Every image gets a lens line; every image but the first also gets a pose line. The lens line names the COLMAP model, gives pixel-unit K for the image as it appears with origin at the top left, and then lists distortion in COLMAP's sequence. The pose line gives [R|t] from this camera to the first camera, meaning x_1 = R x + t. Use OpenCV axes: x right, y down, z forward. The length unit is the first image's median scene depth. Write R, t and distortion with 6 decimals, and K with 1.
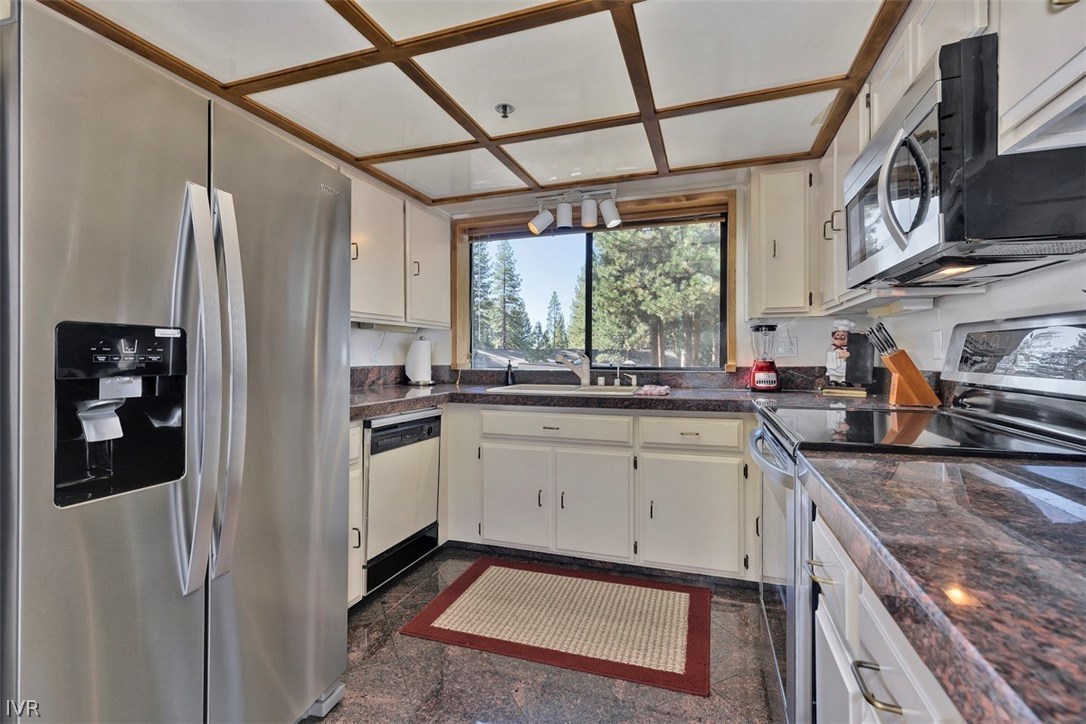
lens RADIAL K [[481.0, 0, 548.1], [0, 481.0, 354.0], [0, 0, 1]] dist [0.009781, -0.000737]
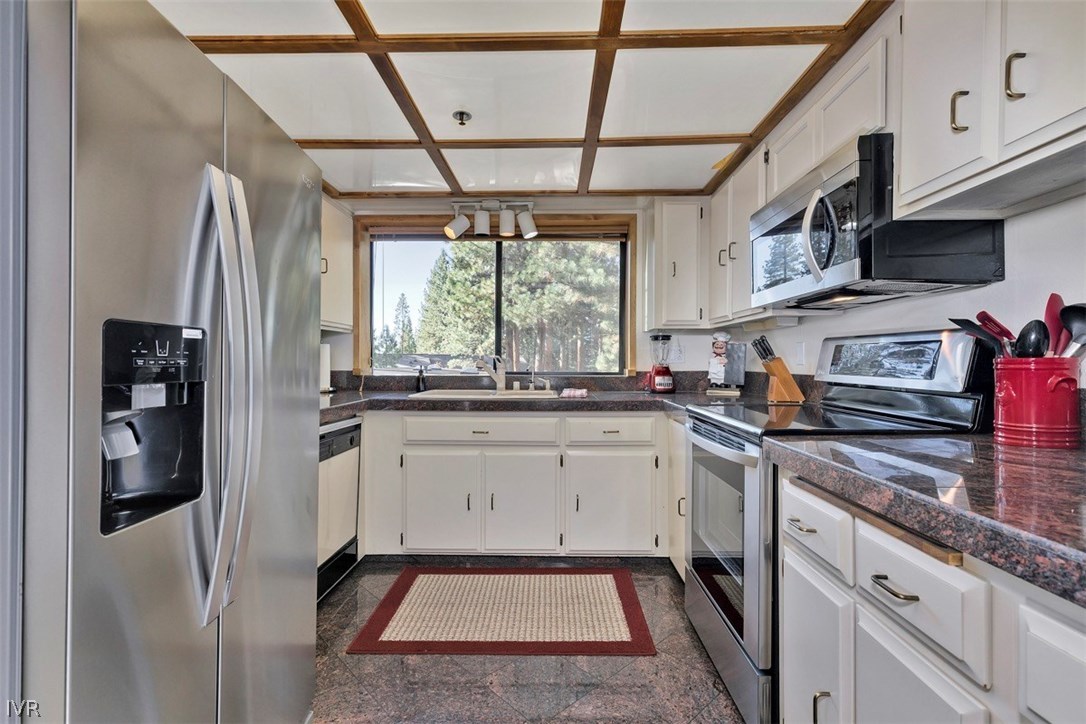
lens RADIAL K [[481.0, 0, 552.9], [0, 481.0, 362.6], [0, 0, 1]] dist [0.009781, -0.000737]
pose [[0.953673, 0.002695, 0.300833, -0.166034], [-0.004612, 0.999973, 0.005663, 0.000442], [-0.300810, -0.006788, 0.953660, -0.017592]]
